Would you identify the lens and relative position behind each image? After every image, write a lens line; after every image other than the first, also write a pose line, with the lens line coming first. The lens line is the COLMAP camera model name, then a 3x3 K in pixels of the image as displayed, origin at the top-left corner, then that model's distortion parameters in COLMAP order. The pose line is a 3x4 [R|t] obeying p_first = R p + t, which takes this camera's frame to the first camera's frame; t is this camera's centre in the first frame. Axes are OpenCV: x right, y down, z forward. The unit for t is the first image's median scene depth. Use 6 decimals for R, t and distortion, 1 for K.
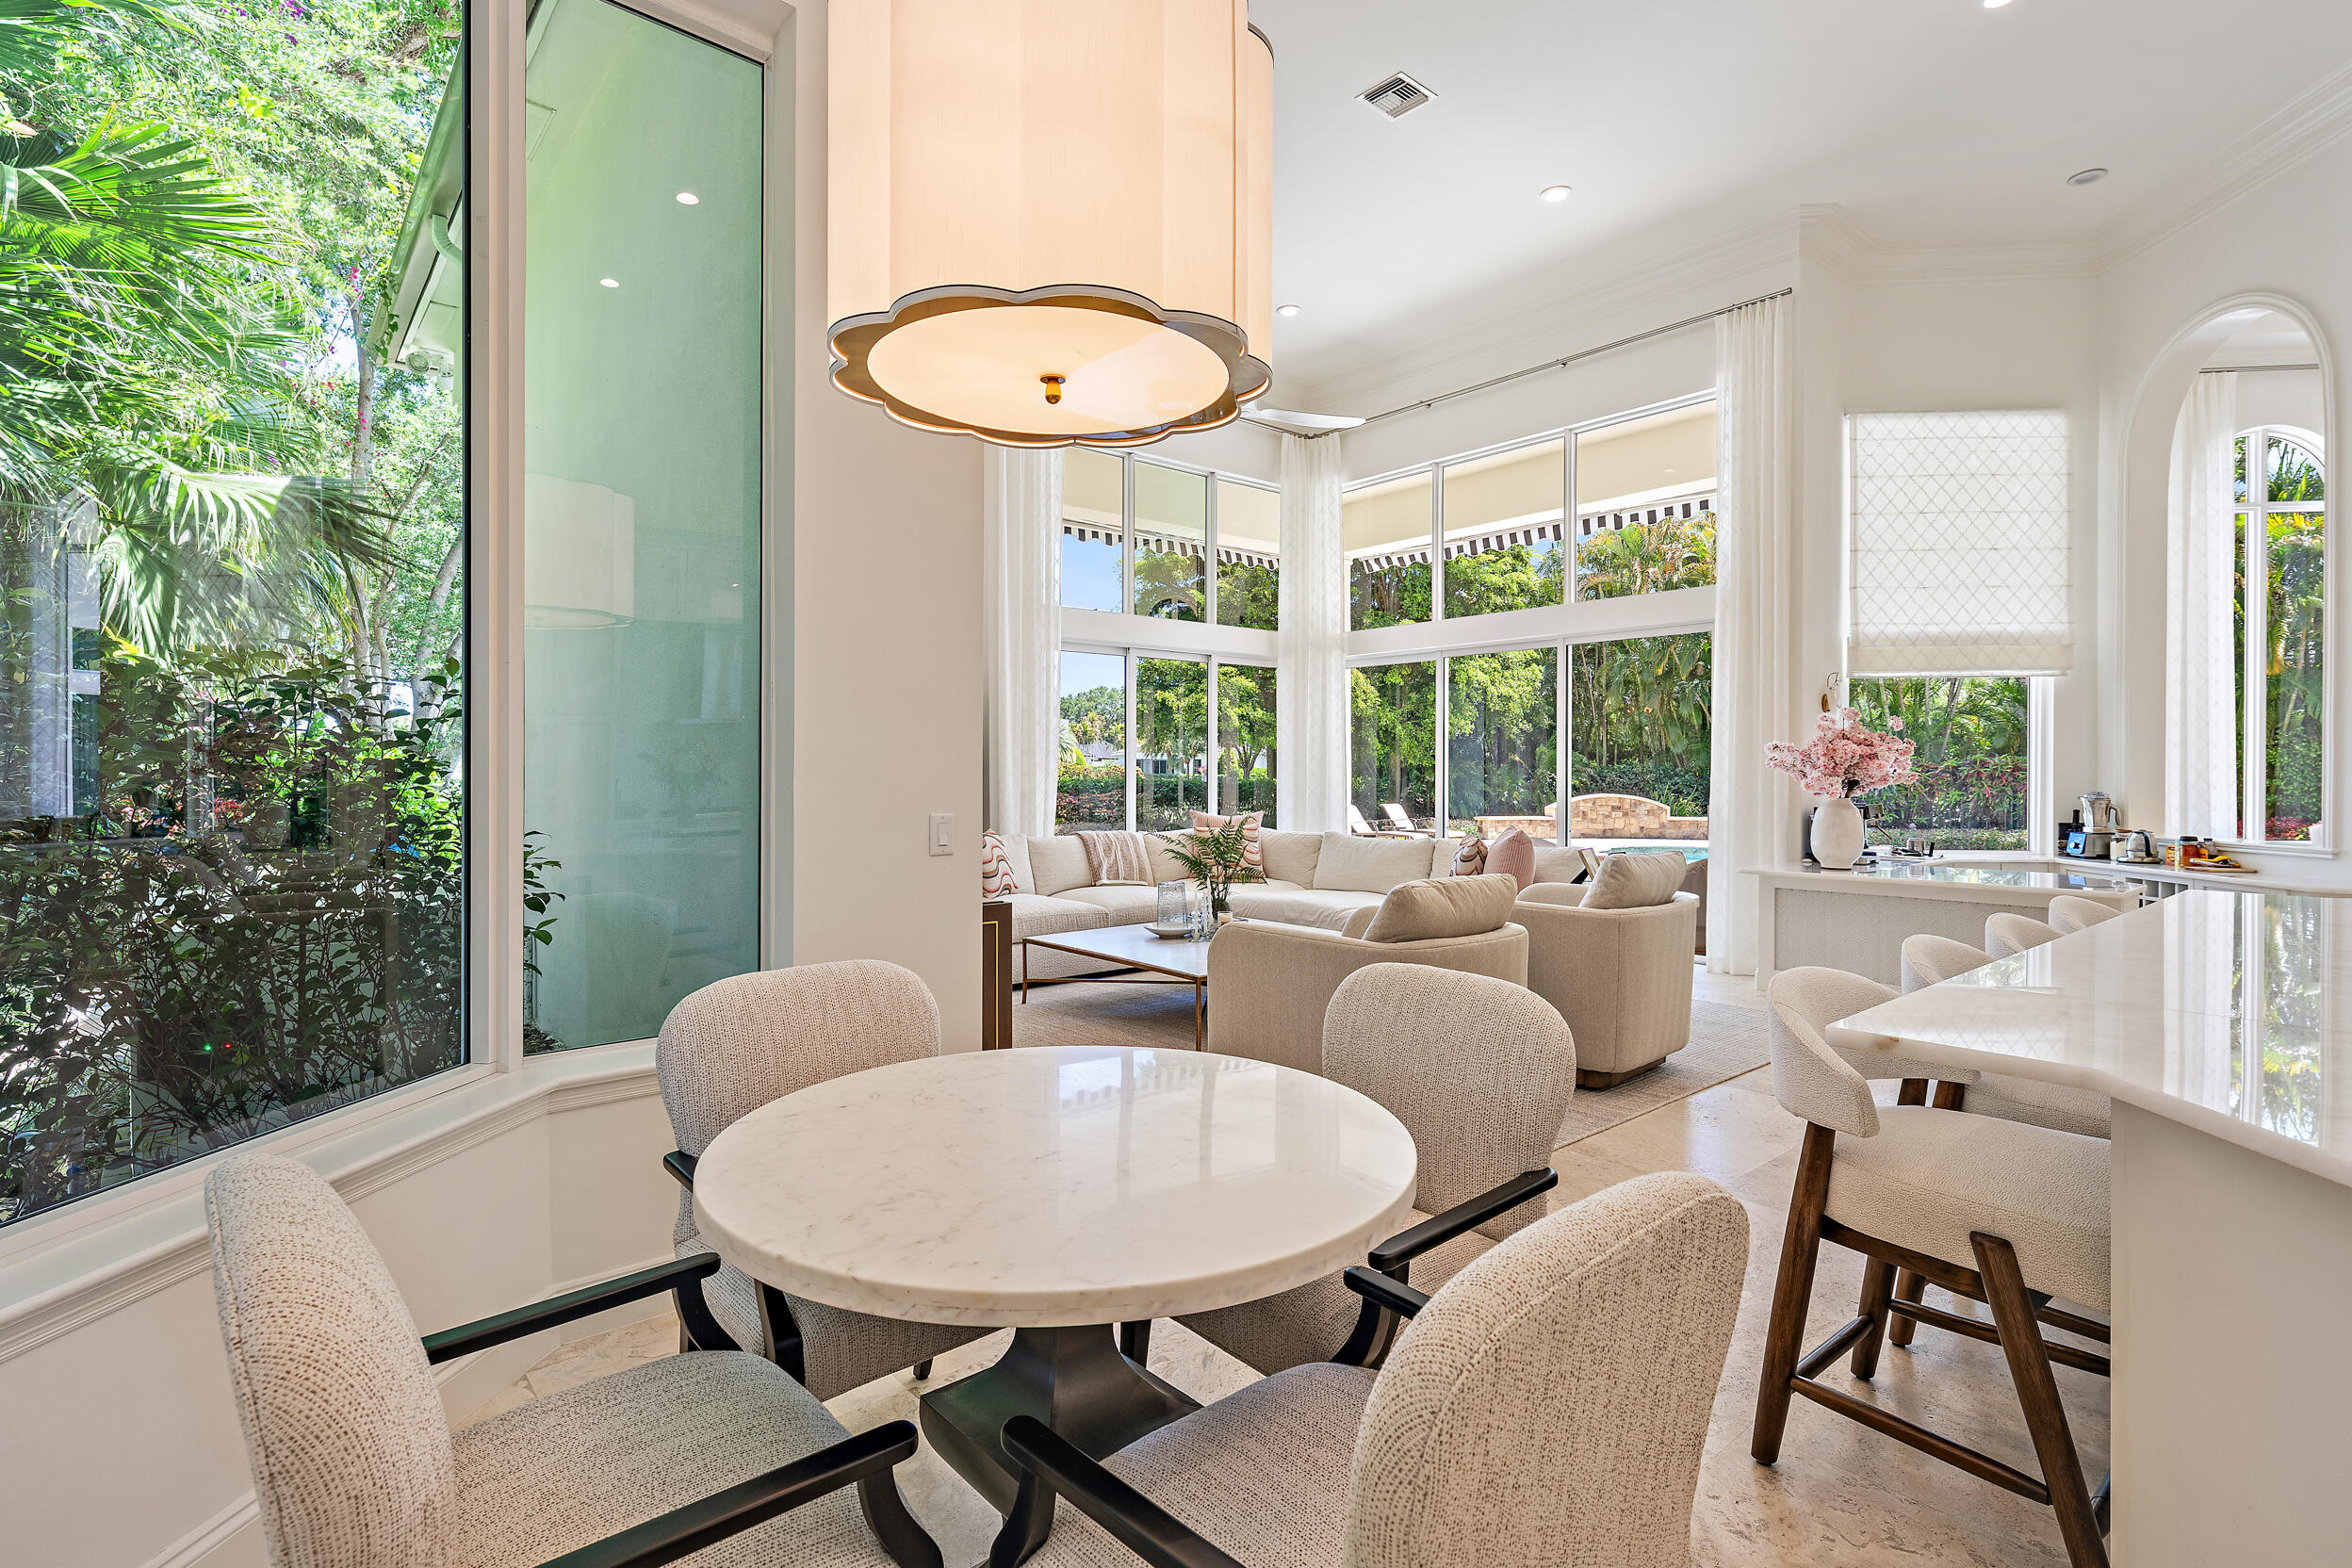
lens RADIAL K [[1118.3, 0, 1176.7], [0, 1118.3, 780.7], [0, 0, 1]] dist [0.001146, -0.000191]
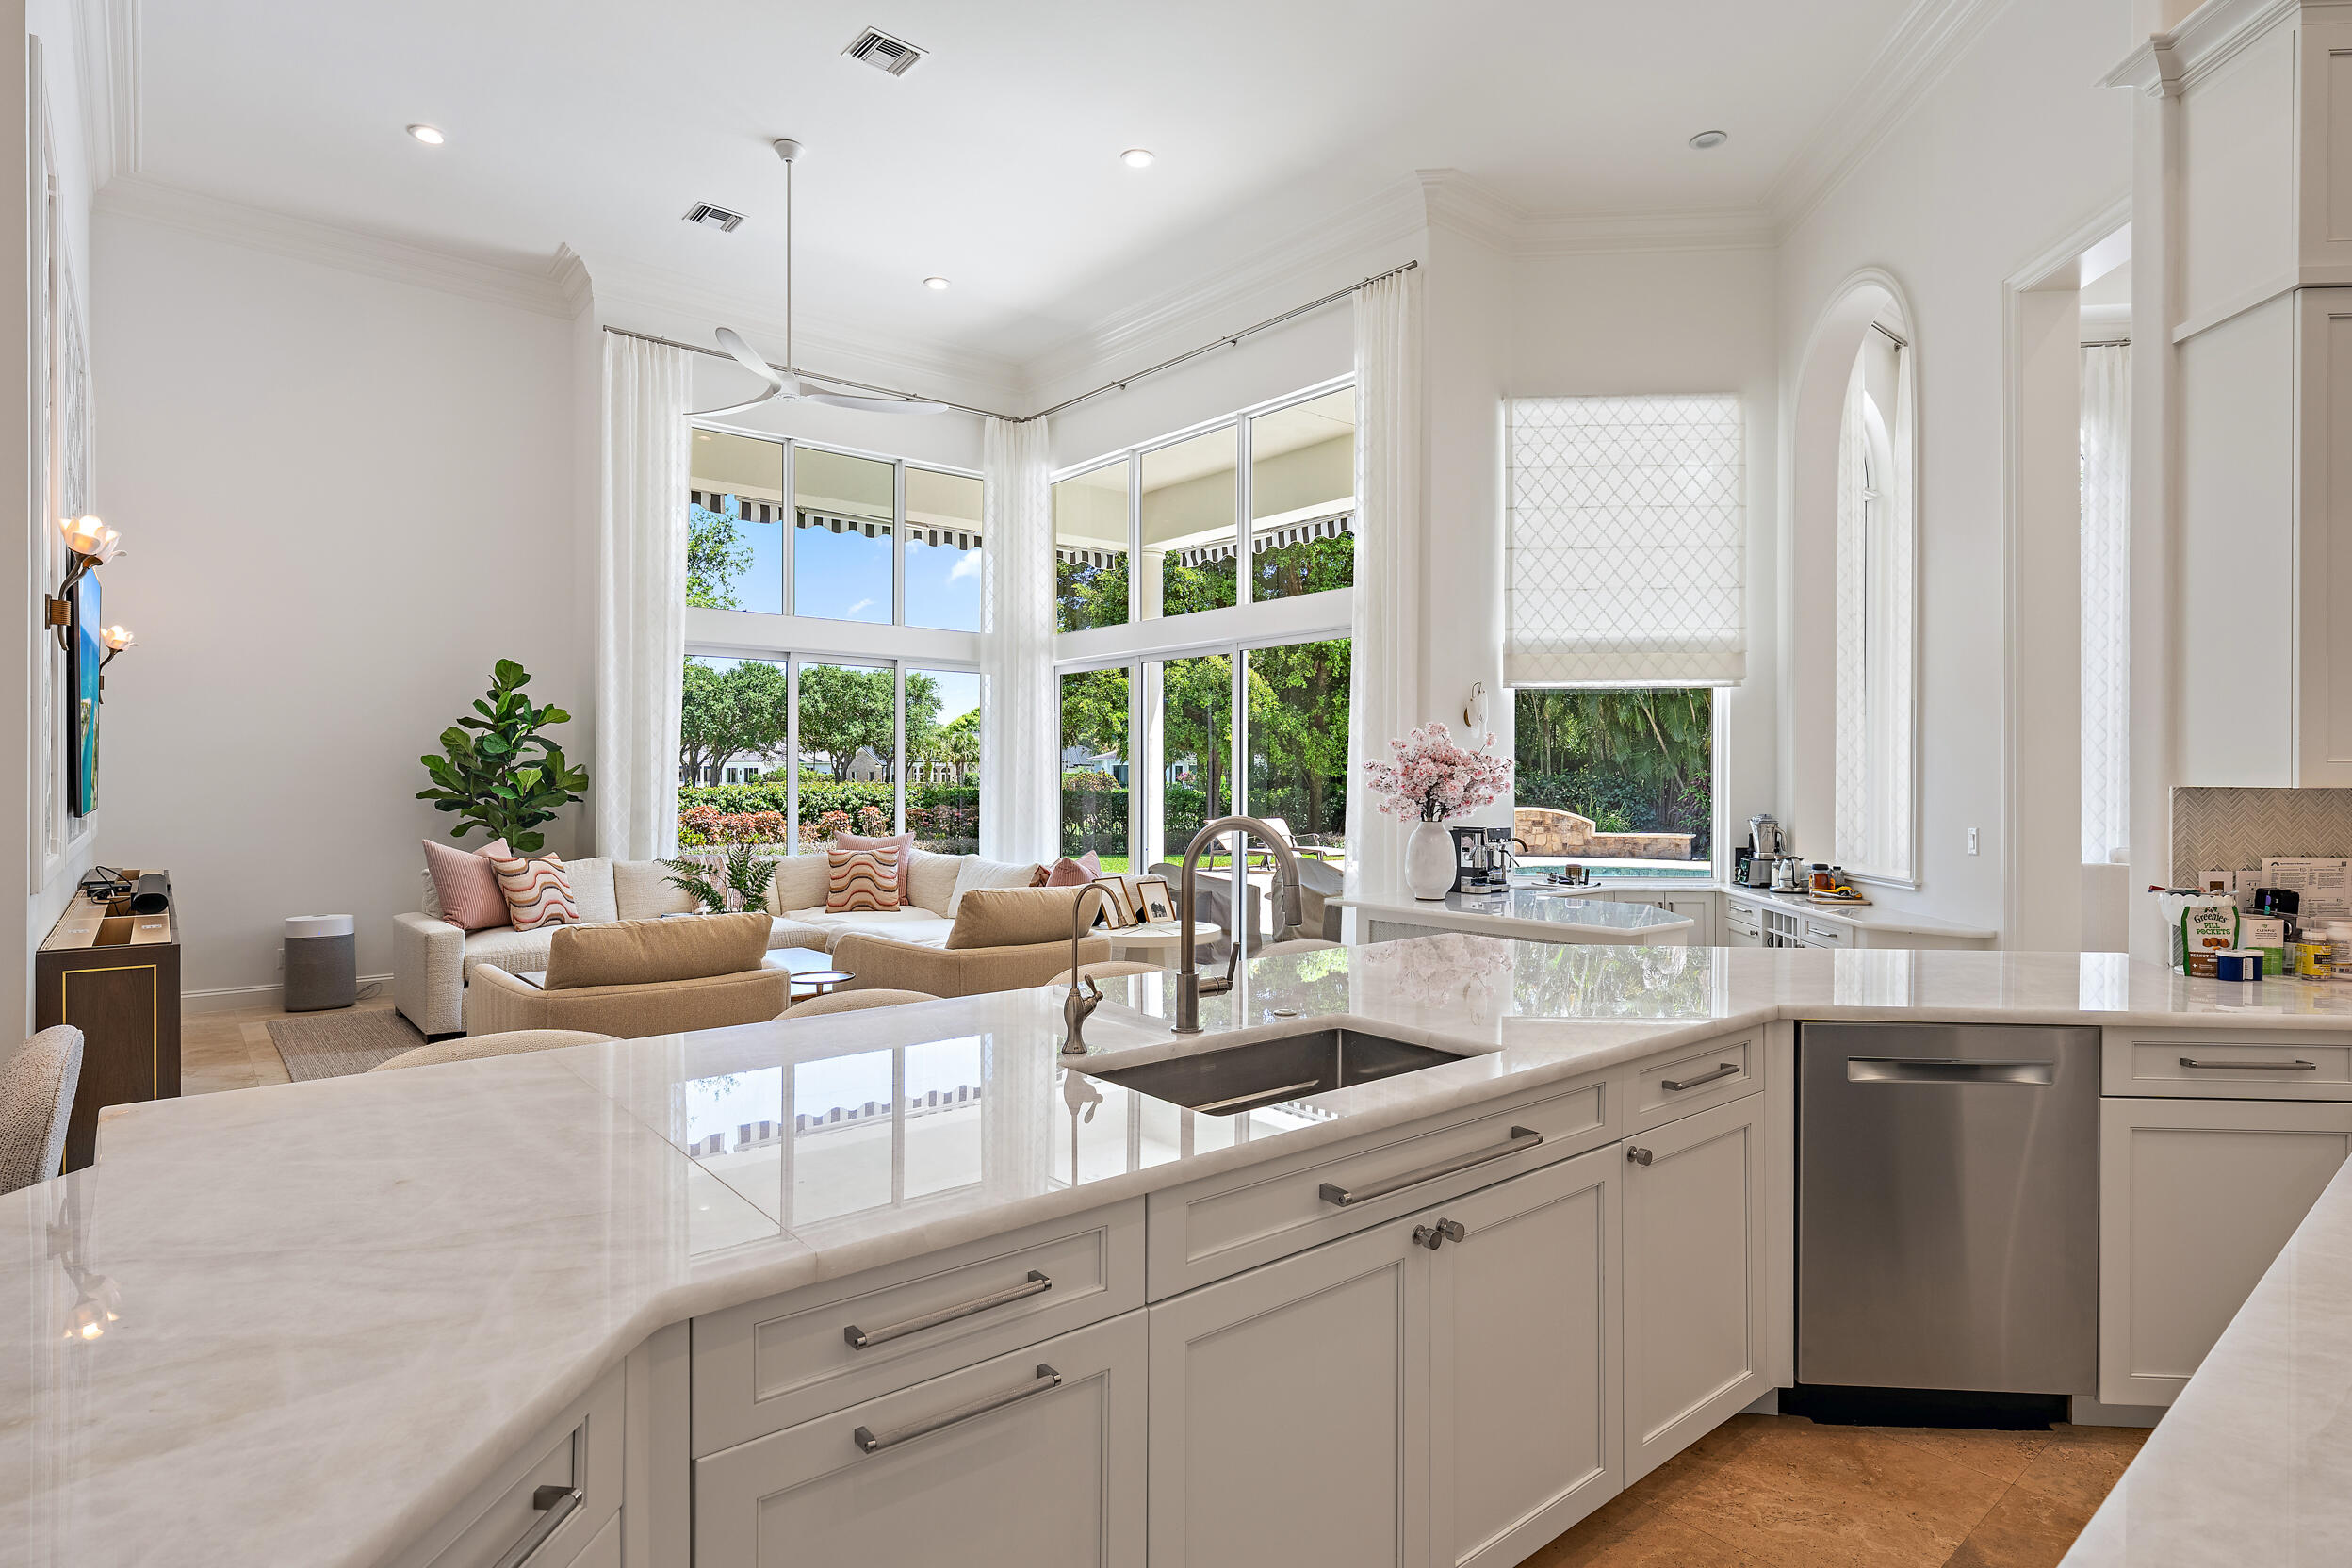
lens RADIAL K [[1226.3, 0, 1174.1], [0, 1226.3, 789.6], [0, 0, 1]] dist [0.002771, 0.000696]
pose [[0.999995, 0.001551, -0.002622, 0.336727], [-0.001550, 0.999999, 0.000366, -0.009377], [0.002623, -0.000362, 0.999996, -0.000349]]
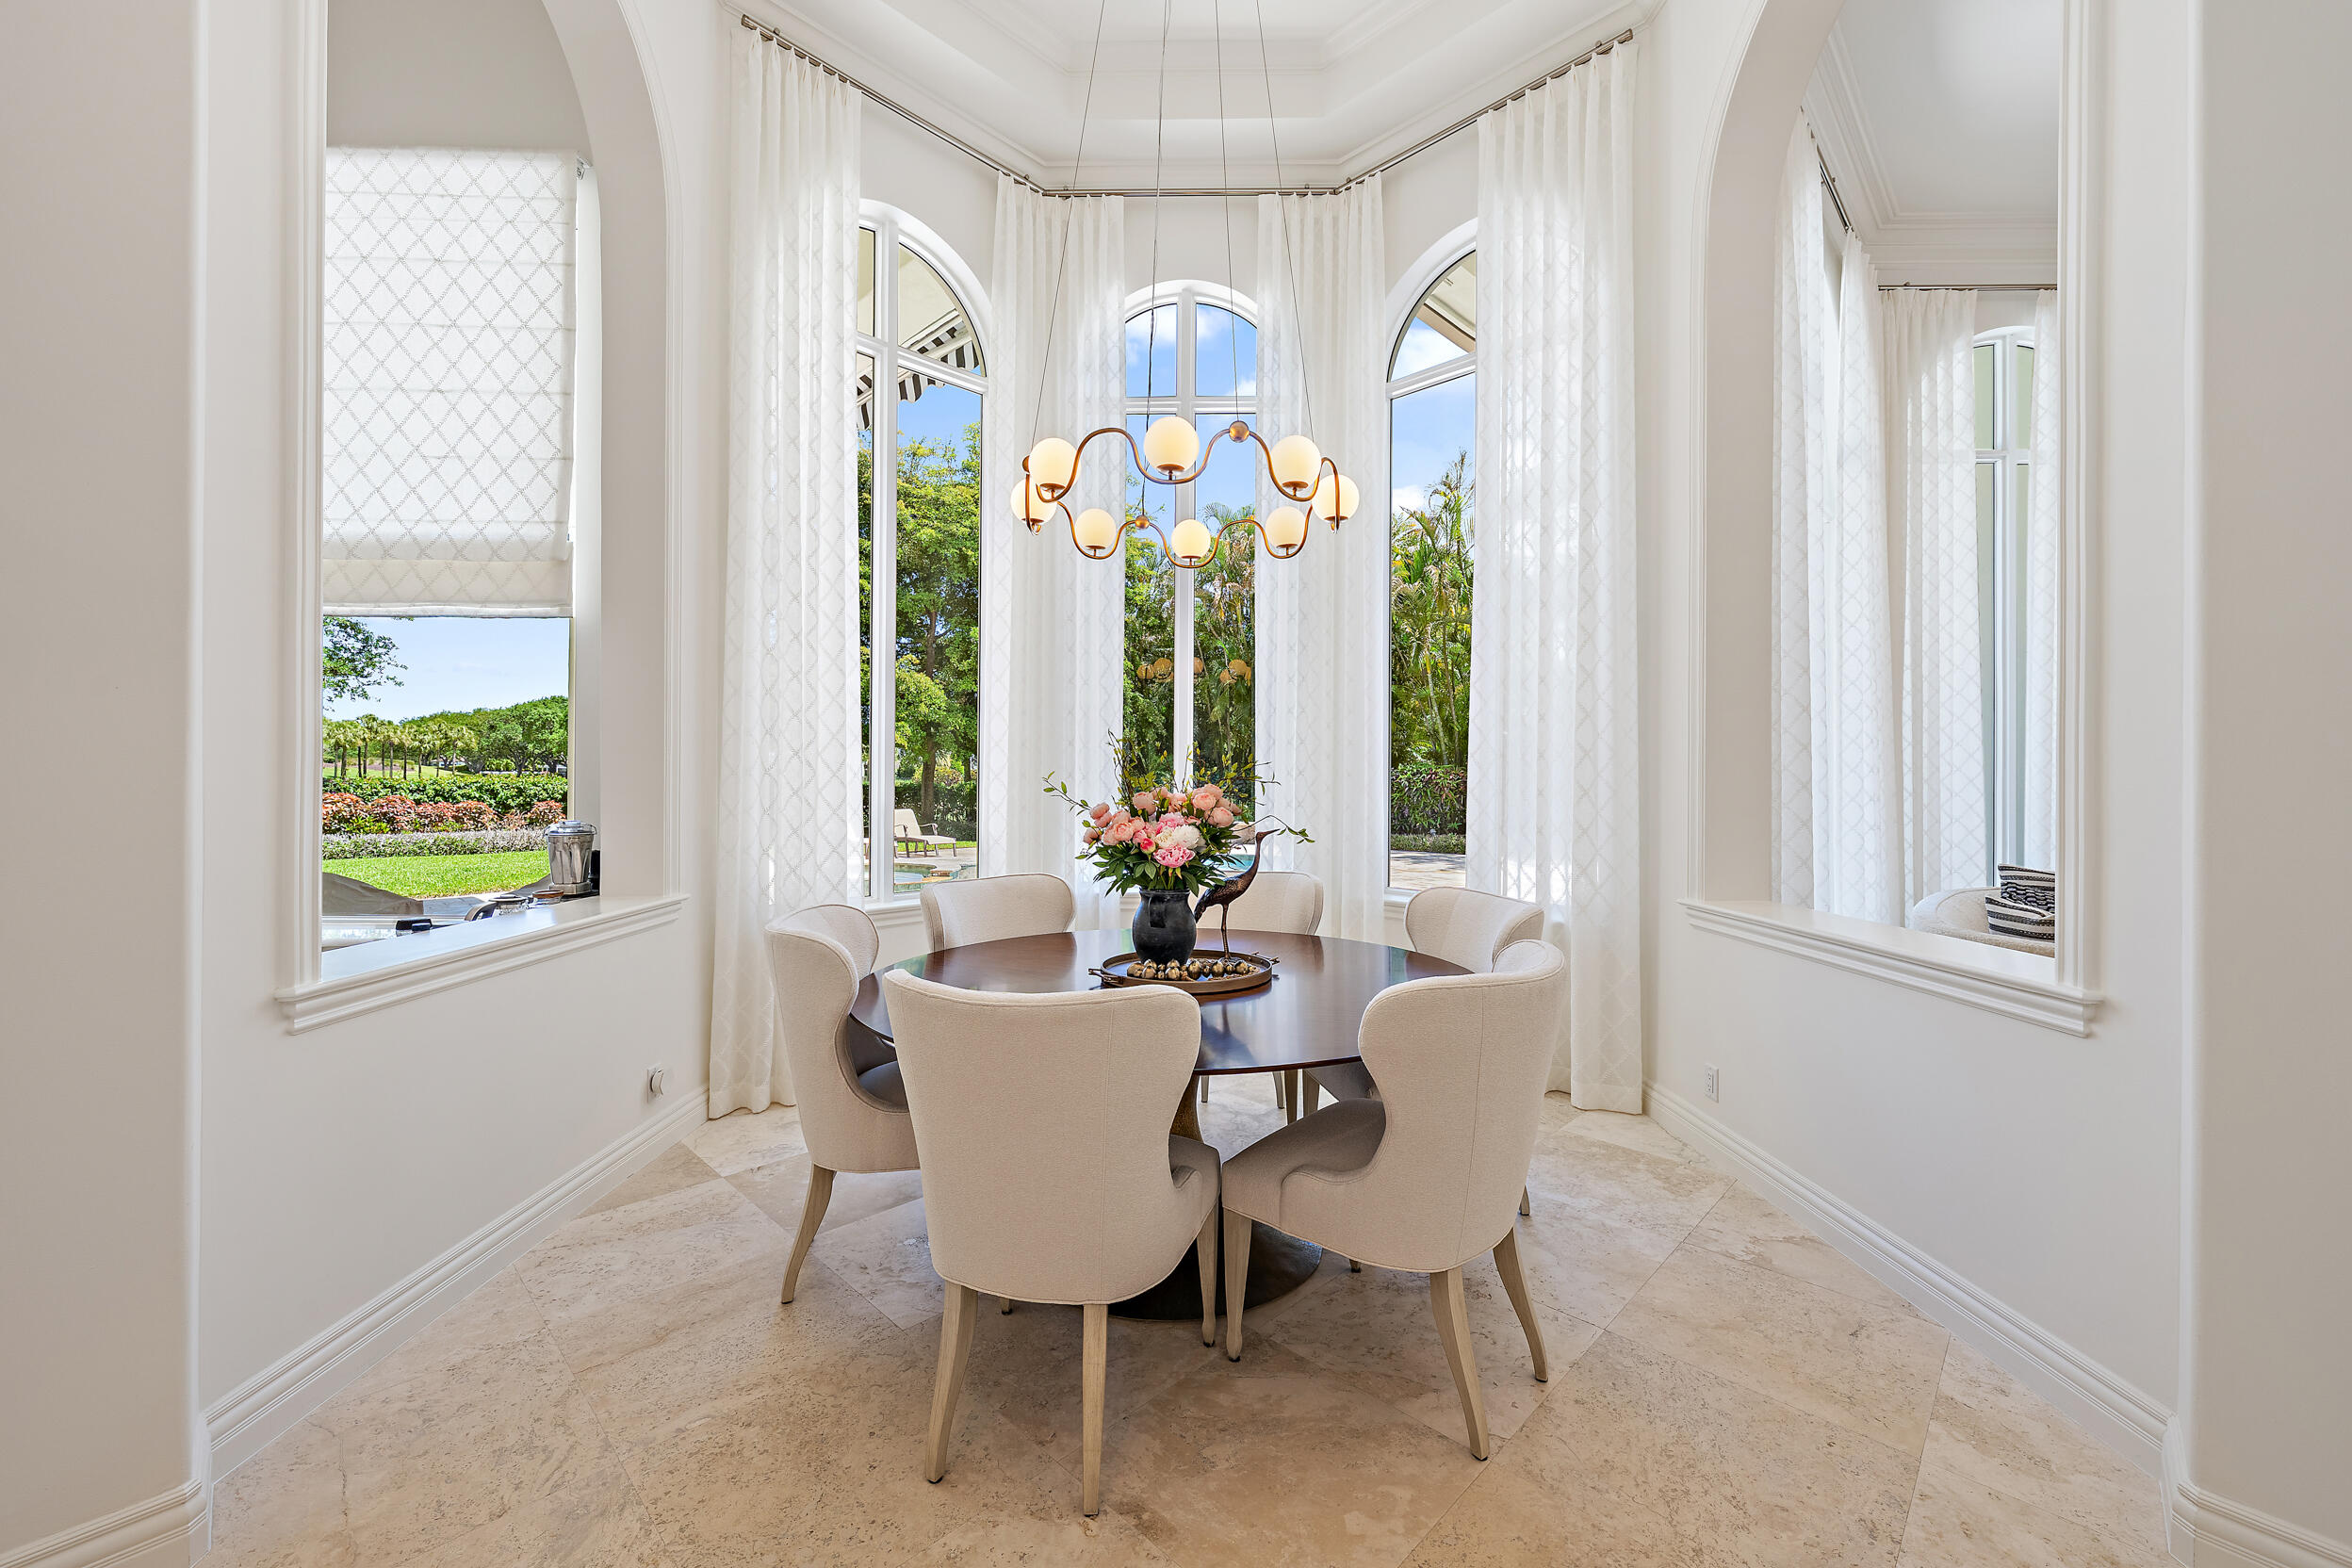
lens RADIAL K [[966.8, 0, 1180.8], [0, 966.8, 775.2], [0, 0, 1]] dist [-0.000755, -0.000071]
pose [[0.996339, 0.008258, 0.085093, 1.063679], [-0.007486, 0.999928, -0.009388, -0.010319], [-0.085164, 0.008717, 0.996329, 0.480014]]
